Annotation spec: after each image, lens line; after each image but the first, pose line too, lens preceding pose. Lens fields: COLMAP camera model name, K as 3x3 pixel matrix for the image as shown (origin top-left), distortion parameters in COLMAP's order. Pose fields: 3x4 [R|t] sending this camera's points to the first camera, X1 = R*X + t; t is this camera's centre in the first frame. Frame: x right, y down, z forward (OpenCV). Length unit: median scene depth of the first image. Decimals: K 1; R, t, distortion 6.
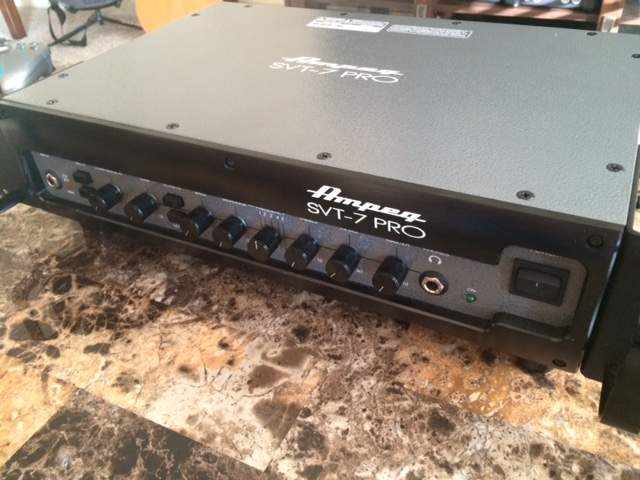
lens RADIAL K [[546.2, 0, 325.7], [0, 546.2, 239.8], [0, 0, 1]] dist [0.067995, -0.103349]
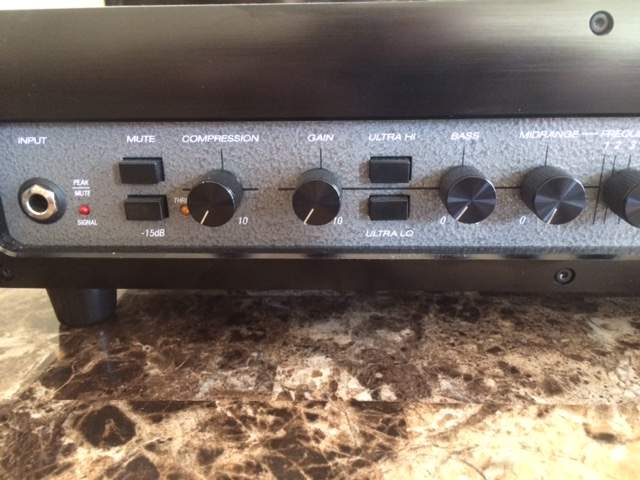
lens RADIAL K [[546.2, 0, 315.4], [0, 546.2, 244.4], [0, 0, 1]] dist [0.067995, -0.103349]
pose [[0.911346, -0.096321, 0.400213, -0.667591], [0.217526, 0.938092, -0.269565, 0.135955], [-0.349472, 0.332724, 0.875879, 0.754871]]
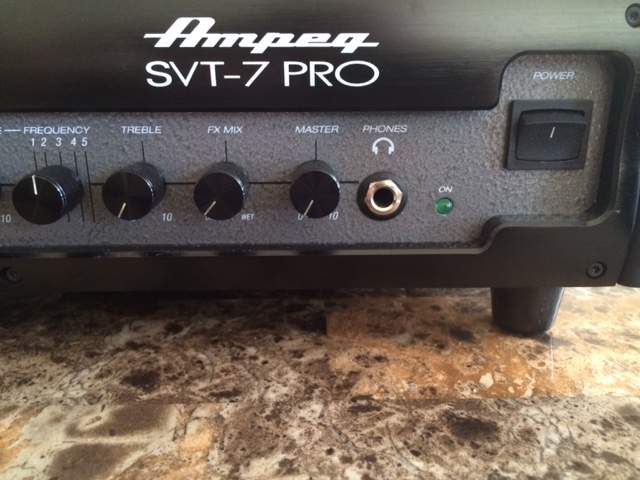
lens RADIAL K [[546.2, 0, 317.6], [0, 546.2, 249.6], [0, 0, 1]] dist [0.067995, -0.103349]
pose [[0.883047, -0.093184, 0.459939, -0.149069], [0.243894, 0.928456, -0.280151, 0.288444], [-0.400928, 0.359563, 0.842598, 0.555274]]
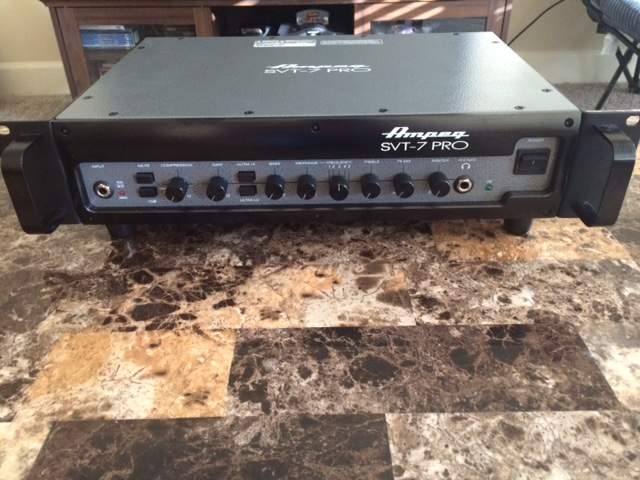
lens RADIAL K [[546.2, 0, 317.0], [0, 546.2, 240.5], [0, 0, 1]] dist [0.067995, -0.103349]
pose [[0.890320, -0.208911, 0.404582, -0.817531], [0.246727, 0.968129, -0.043040, 0.197359], [-0.382696, 0.138141, 0.913488, -0.203878]]
